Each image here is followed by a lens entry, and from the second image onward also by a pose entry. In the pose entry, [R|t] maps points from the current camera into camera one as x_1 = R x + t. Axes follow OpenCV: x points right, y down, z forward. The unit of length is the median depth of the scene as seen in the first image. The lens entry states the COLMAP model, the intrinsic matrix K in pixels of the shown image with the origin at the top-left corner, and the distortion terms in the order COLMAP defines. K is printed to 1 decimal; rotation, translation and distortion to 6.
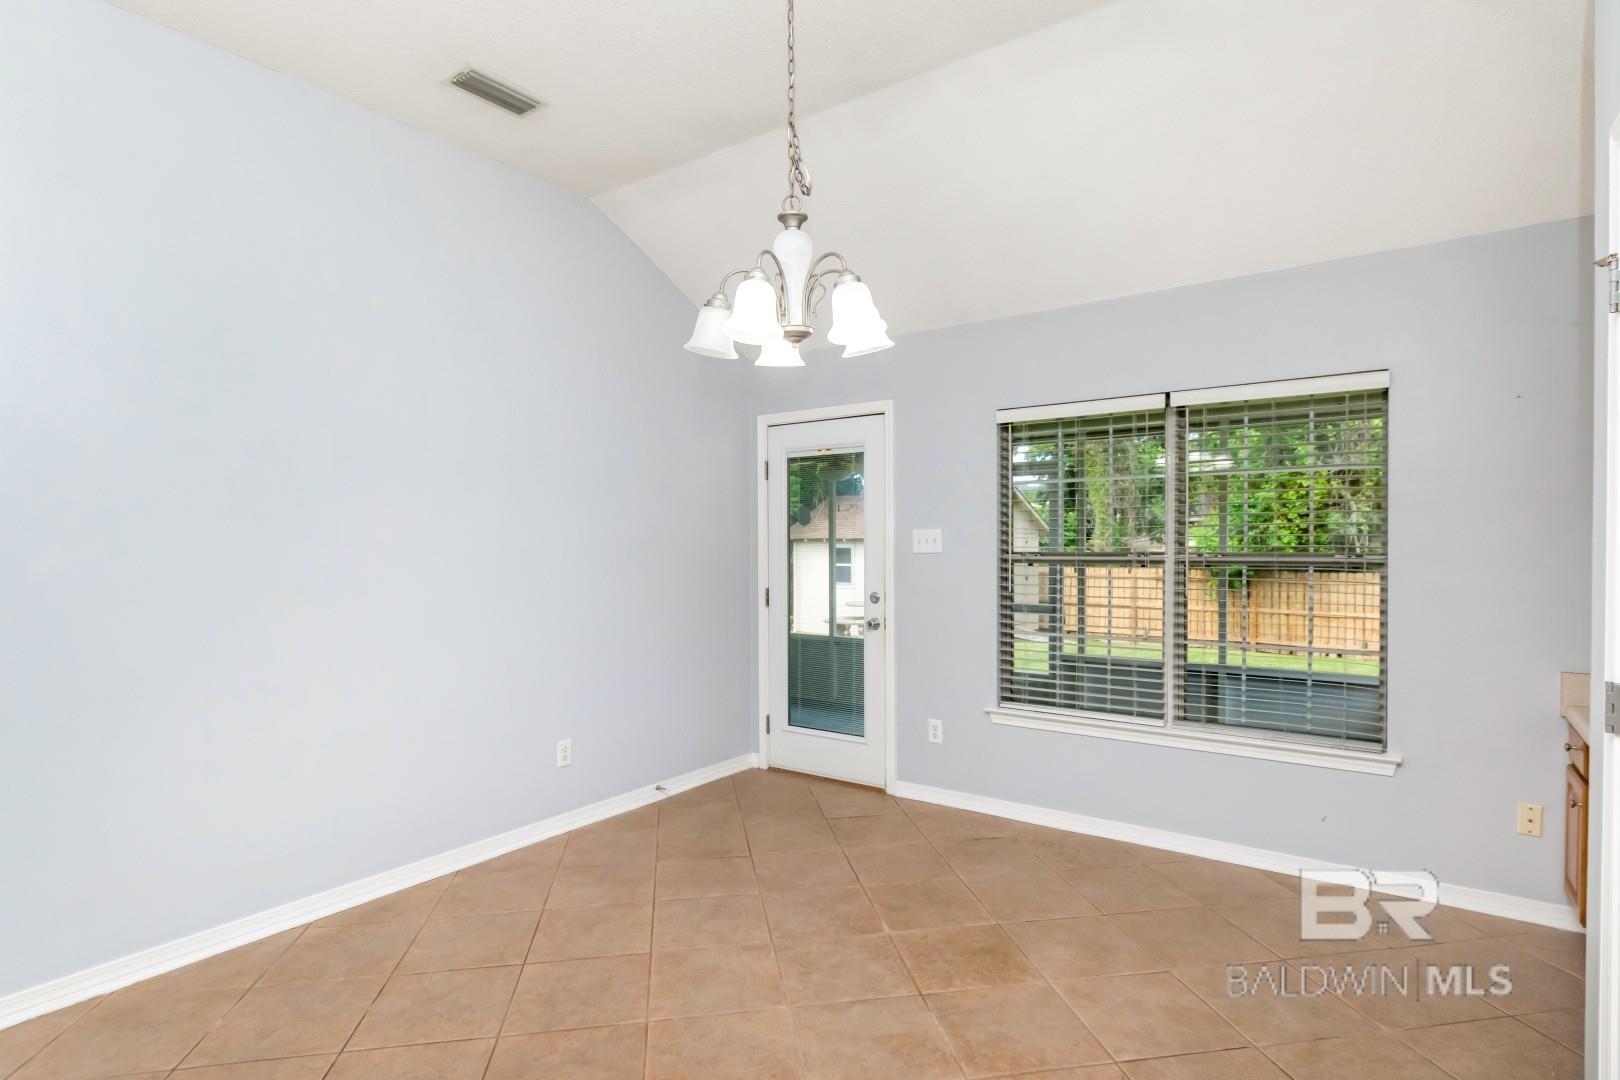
lens RADIAL K [[839.8, 0, 813.4], [0, 839.8, 552.2], [0, 0, 1]] dist [0.000989, -0.000178]
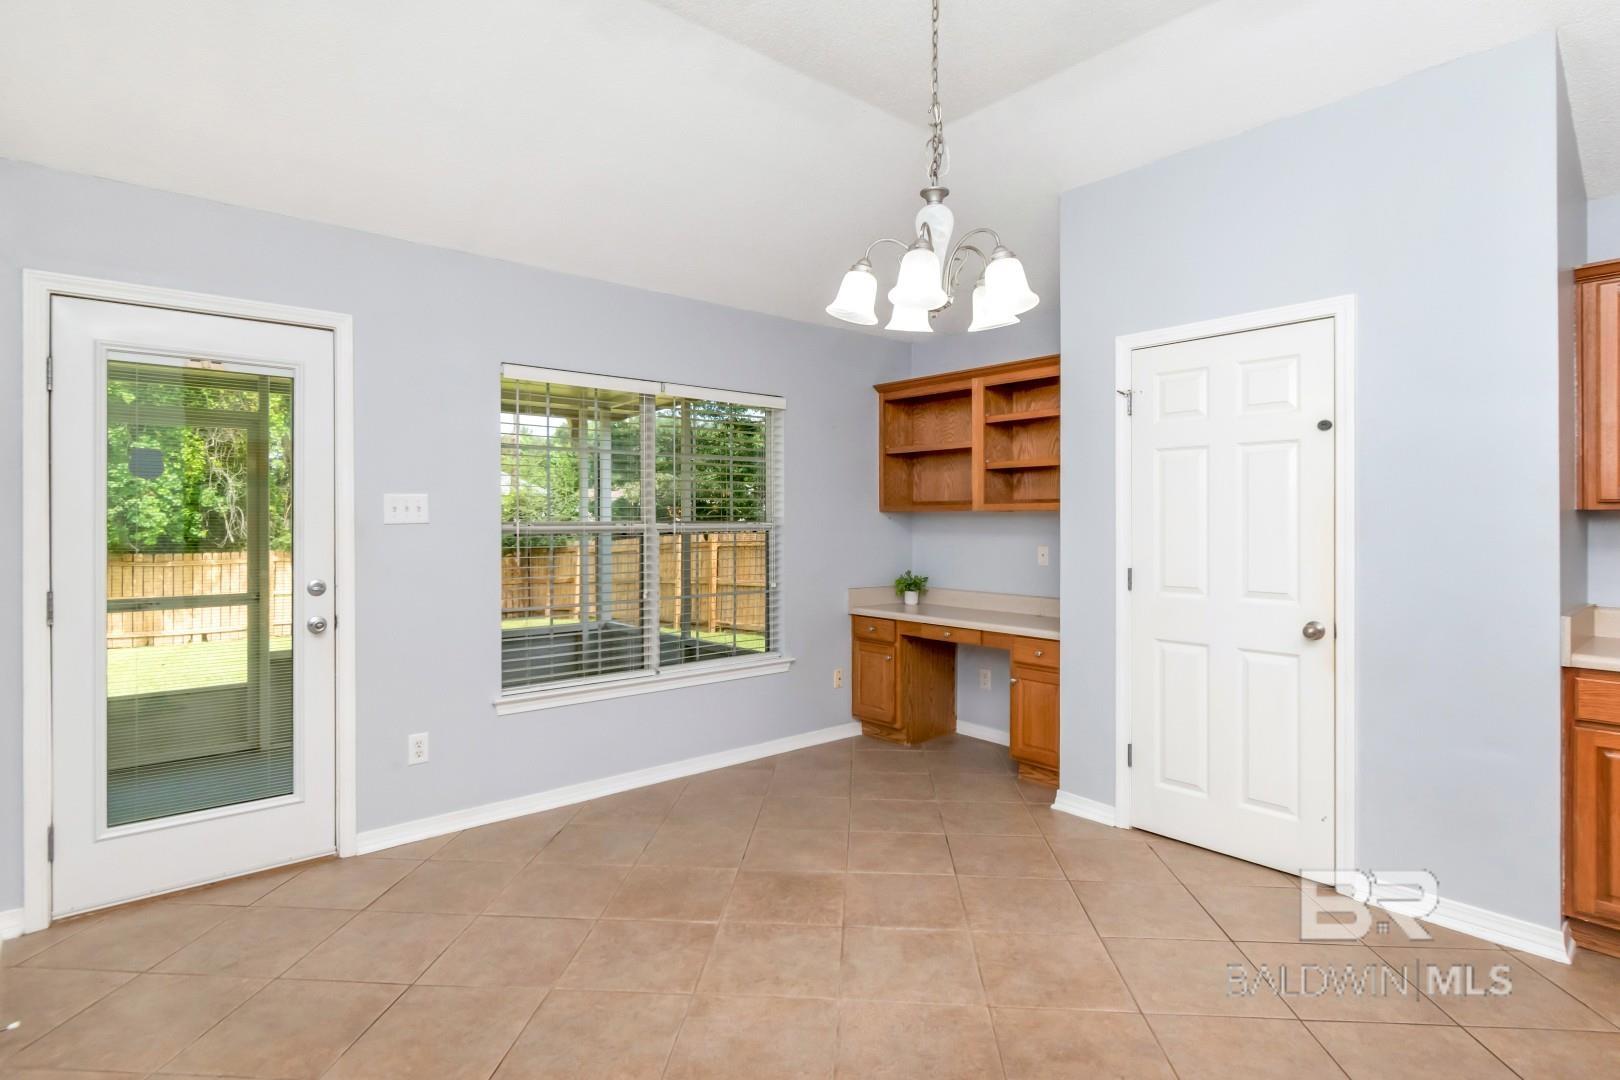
lens RADIAL K [[820.1, 0, 808.4], [0, 820.1, 518.5], [0, 0, 1]] dist [-0.000954, -0.000074]
pose [[0.231441, 0.004659, 0.972838, -0.552920], [0.013061, 0.999884, -0.007896, 0.007631], [-0.972761, 0.014534, 0.231354, 0.485799]]
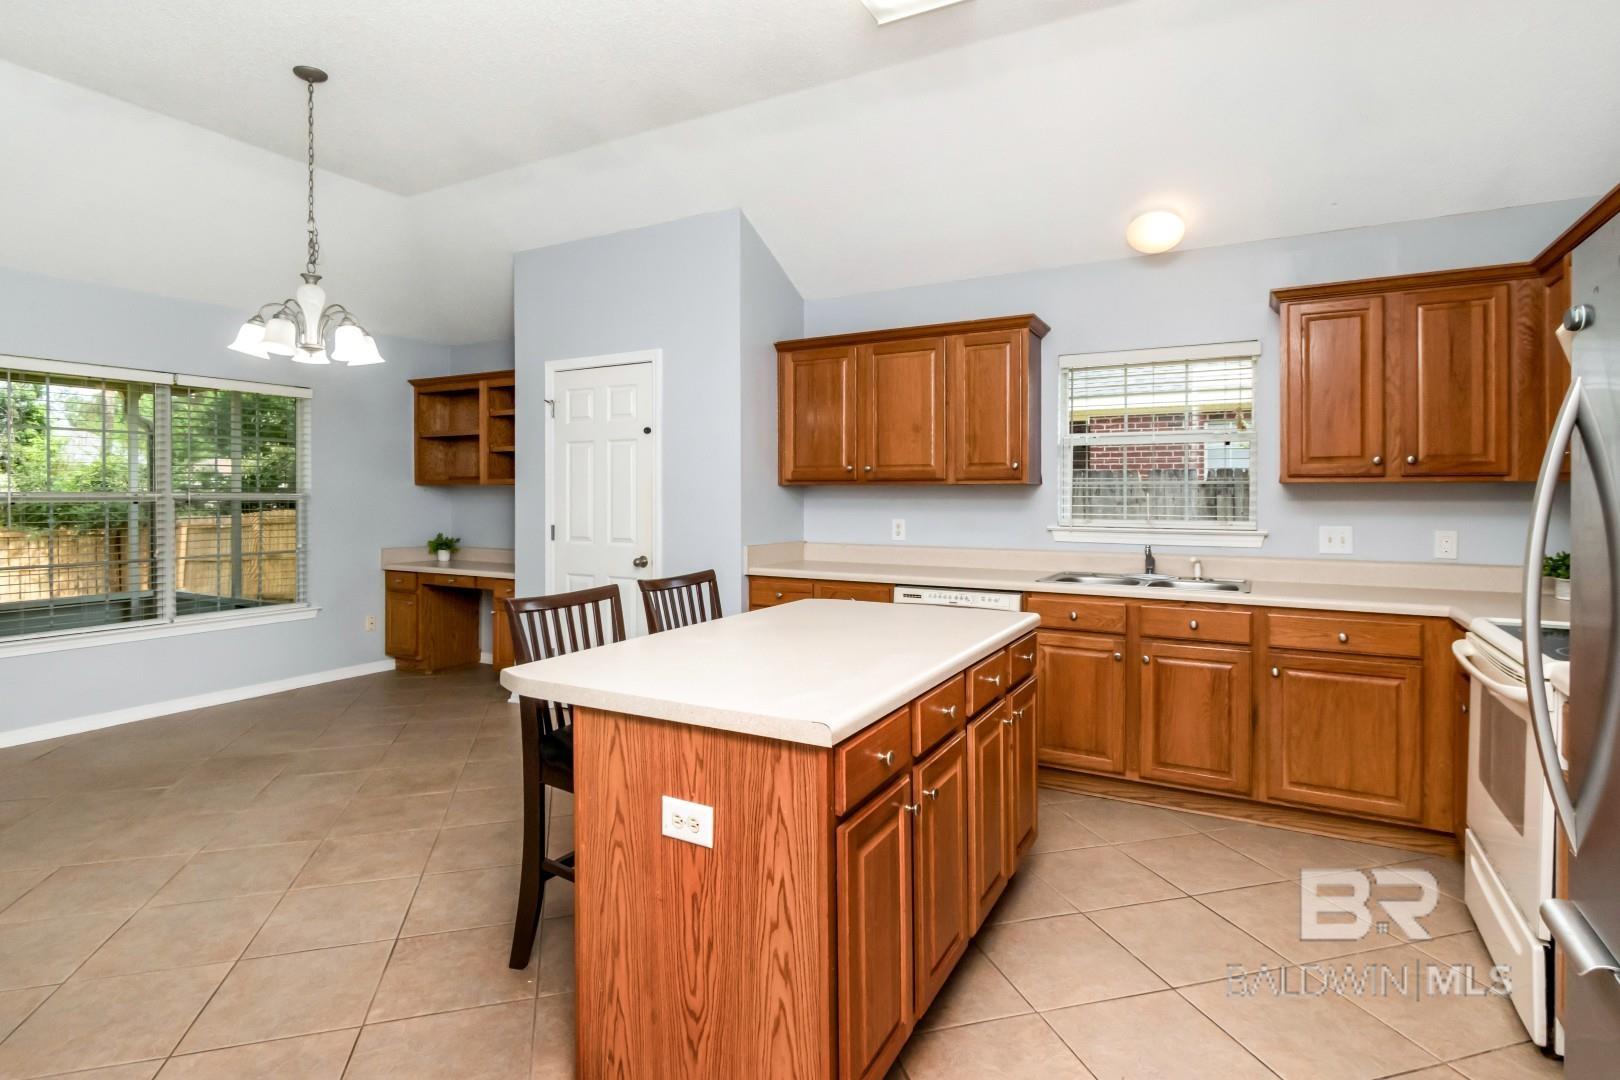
lens RADIAL K [[815.7, 0, 804.9], [0, 815.7, 494.7], [0, 0, 1]] dist [-0.000776, -0.000555]
pose [[-0.114382, 0.002679, 0.993433, -0.884204], [0.014250, 0.999898, -0.001056, 0.018748], [-0.993335, 0.014036, -0.114408, 0.129785]]
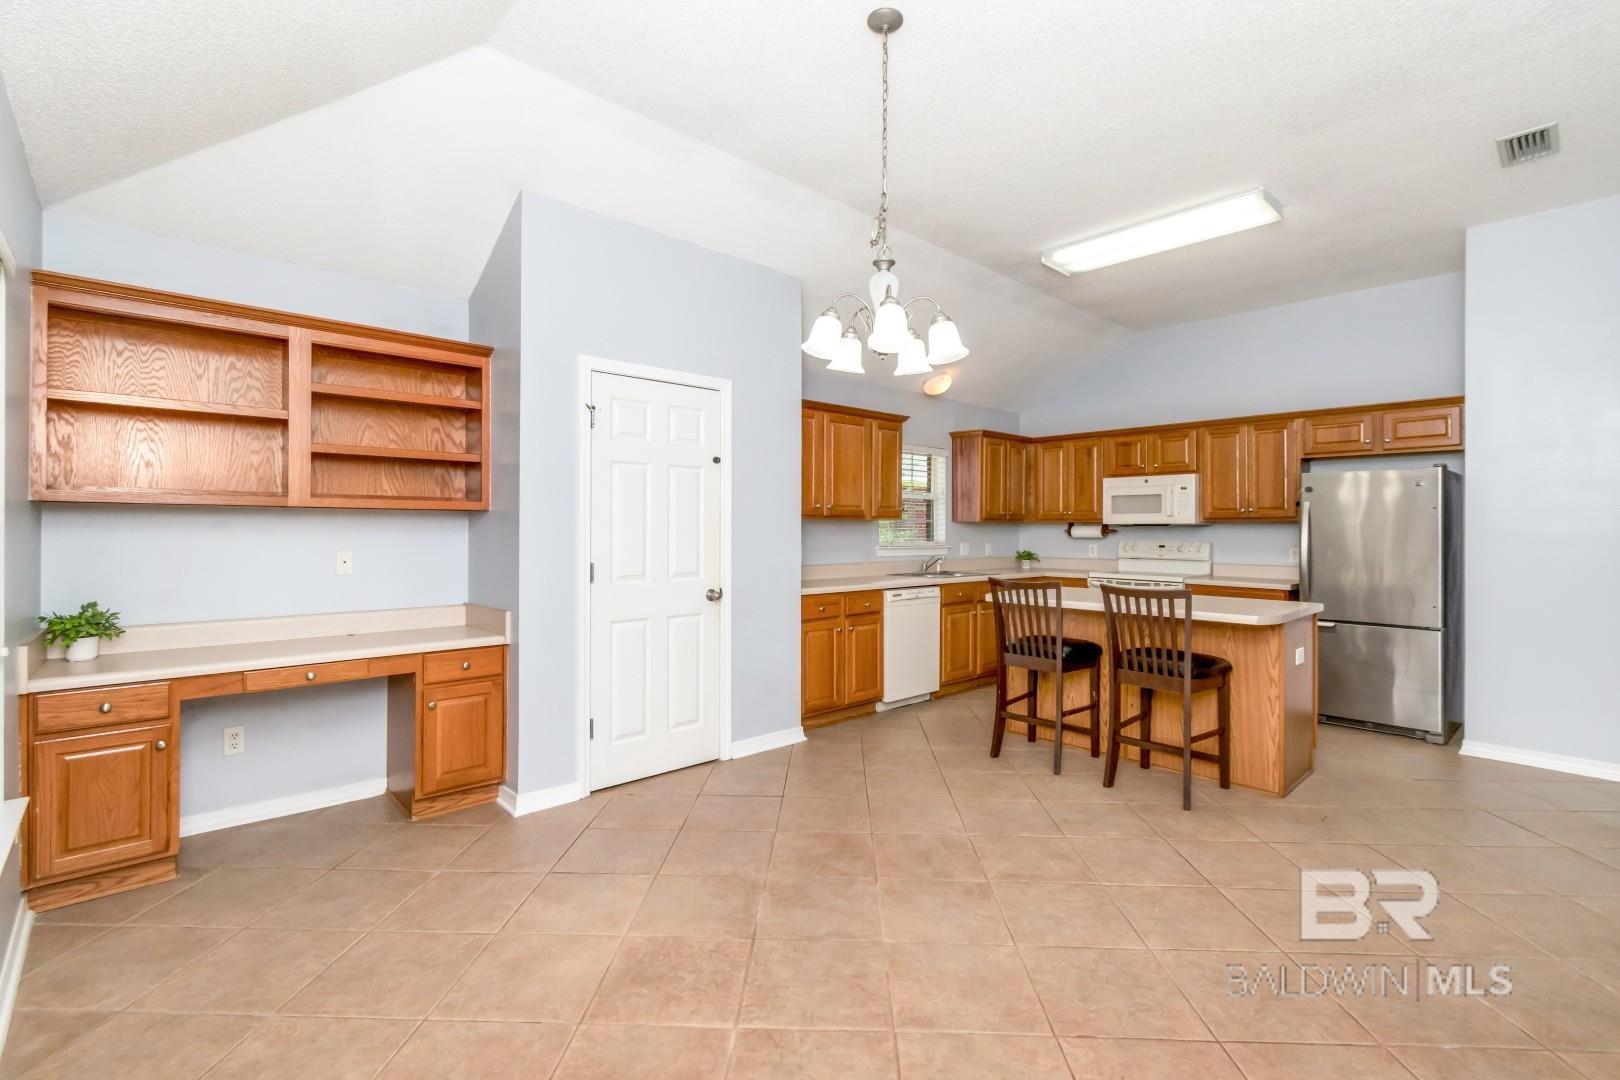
lens RADIAL K [[732.2, 0, 810.9], [0, 732.2, 525.8], [0, 0, 1]] dist [0.000736, -0.000147]
pose [[-0.981228, 0.000814, 0.192851, -0.070599], [0.002755, 0.999948, 0.009796, 0.005243], [-0.192833, 0.010143, -0.981179, 1.142794]]
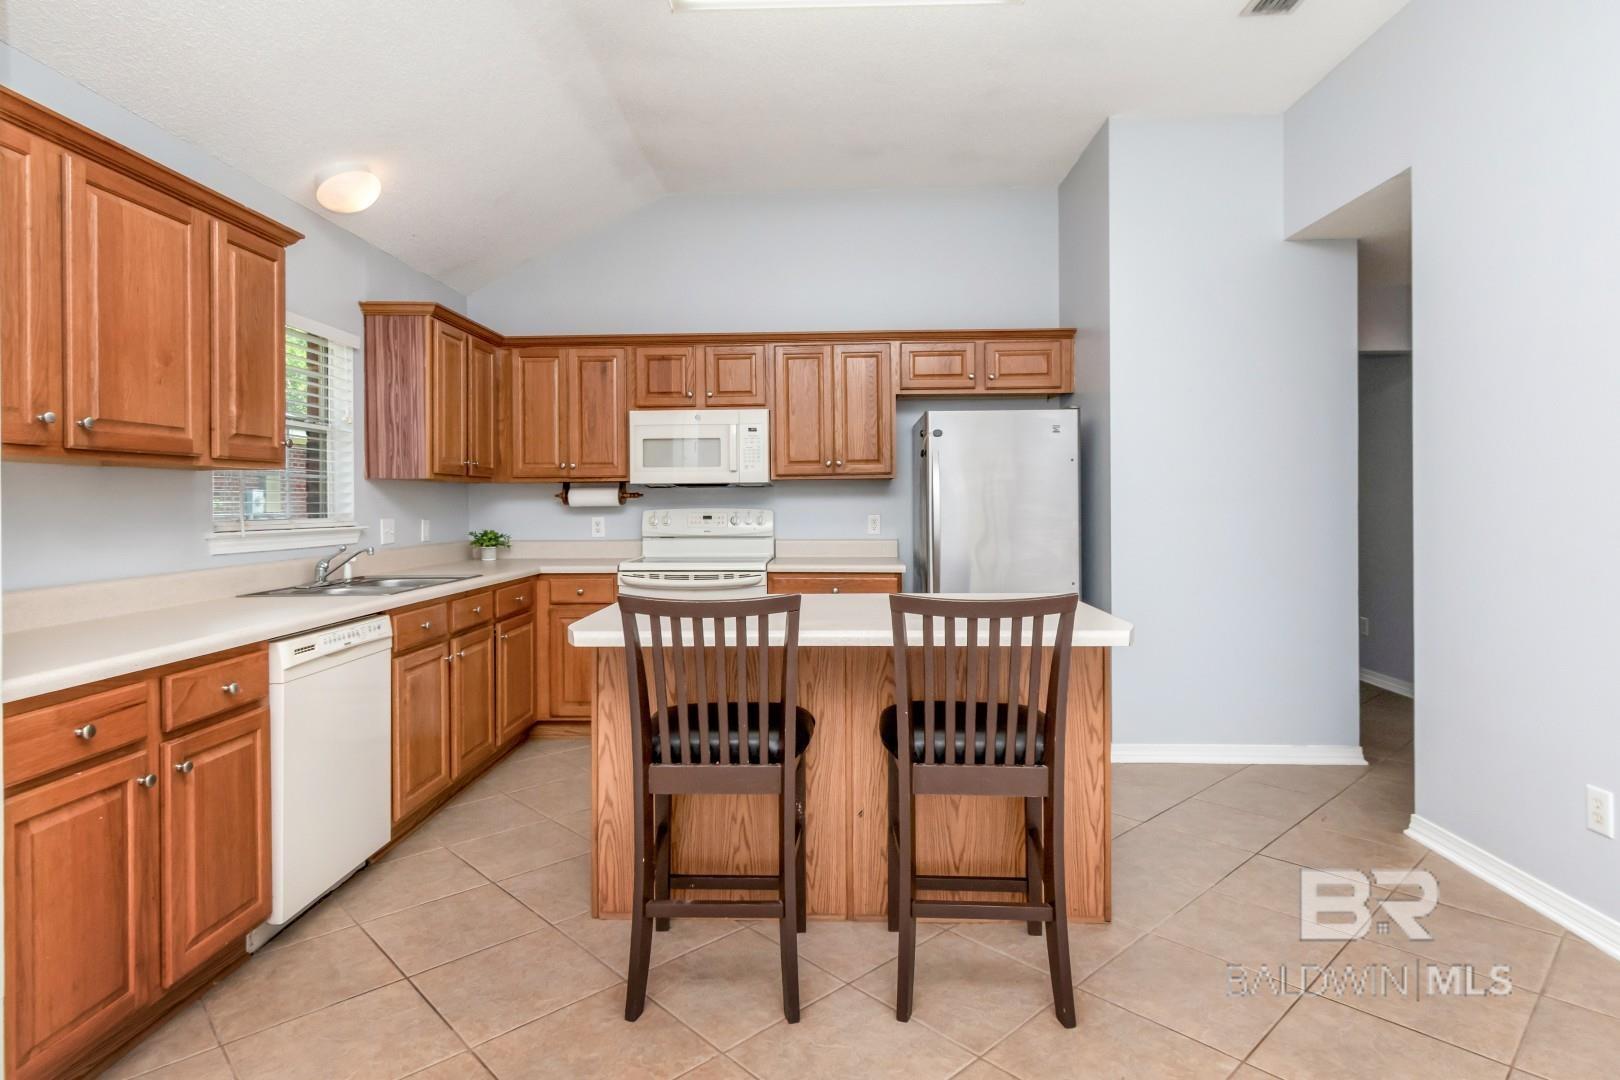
lens RADIAL K [[874.7, 0, 807.0], [0, 874.7, 500.8], [0, 0, 1]] dist [0.001007, 0.000852]
pose [[-0.828462, 0.010293, -0.559950, 0.074246], [0.002501, 0.999889, 0.014681, 0.024299], [0.560039, 0.010762, -0.828396, 0.595358]]
